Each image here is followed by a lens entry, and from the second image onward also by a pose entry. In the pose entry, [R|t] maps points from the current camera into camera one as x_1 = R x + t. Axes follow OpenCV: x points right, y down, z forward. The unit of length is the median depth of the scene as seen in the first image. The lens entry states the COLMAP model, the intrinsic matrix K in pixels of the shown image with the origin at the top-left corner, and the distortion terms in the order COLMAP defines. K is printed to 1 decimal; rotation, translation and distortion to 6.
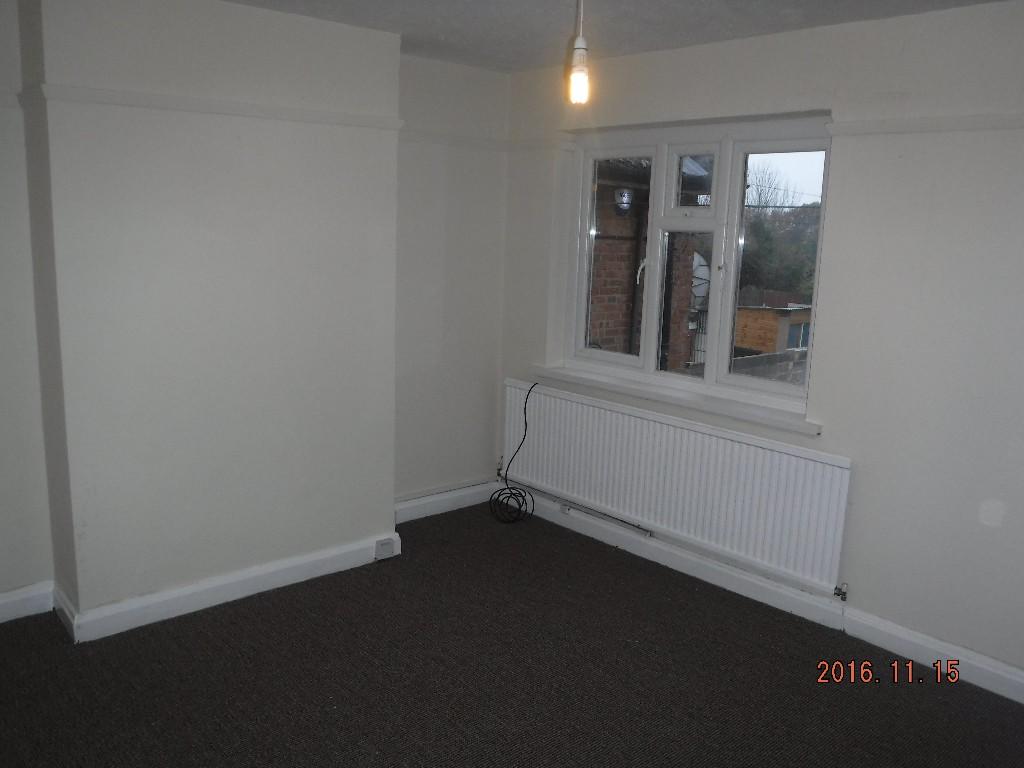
lens RADIAL K [[852.6, 0, 512.0], [0, 852.6, 384.0], [0, 0, 1]] dist [-0.064784, -0.001910]
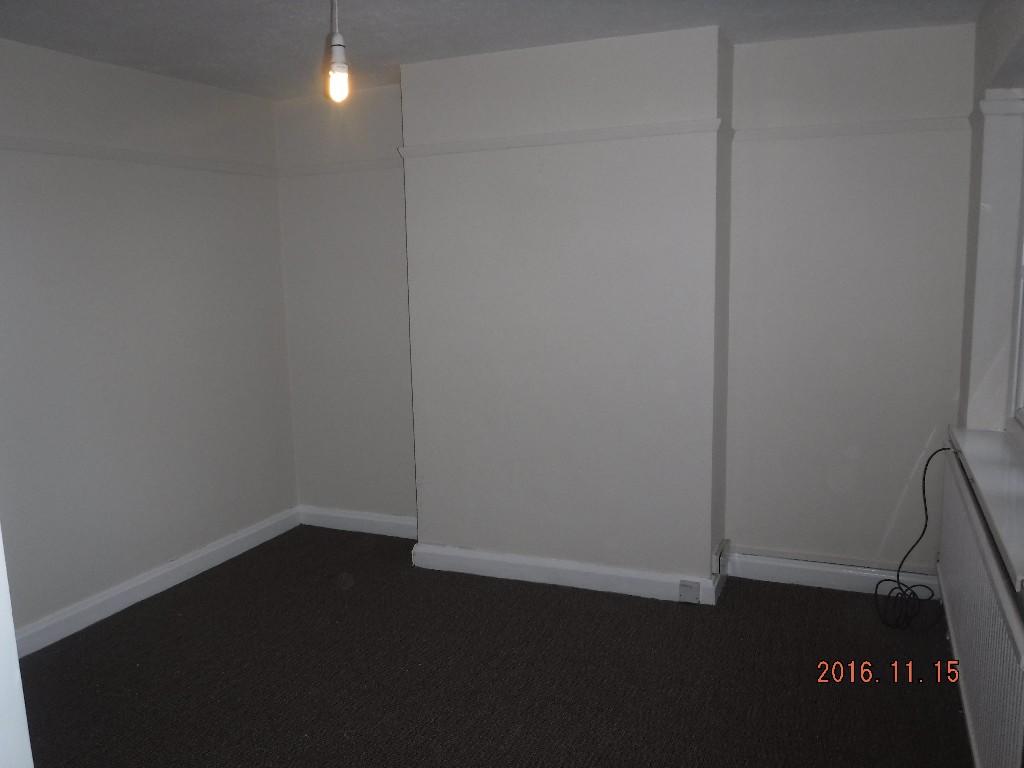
lens RADIAL K [[846.6, 0, 512.0], [0, 846.6, 384.0], [0, 0, 1]] dist [0.004547, 0.001219]
pose [[0.446092, 0.102478, -0.889101, 0.643048], [-0.135277, 0.989730, 0.046204, -0.050378], [0.884705, 0.099664, 0.455373, 0.461486]]
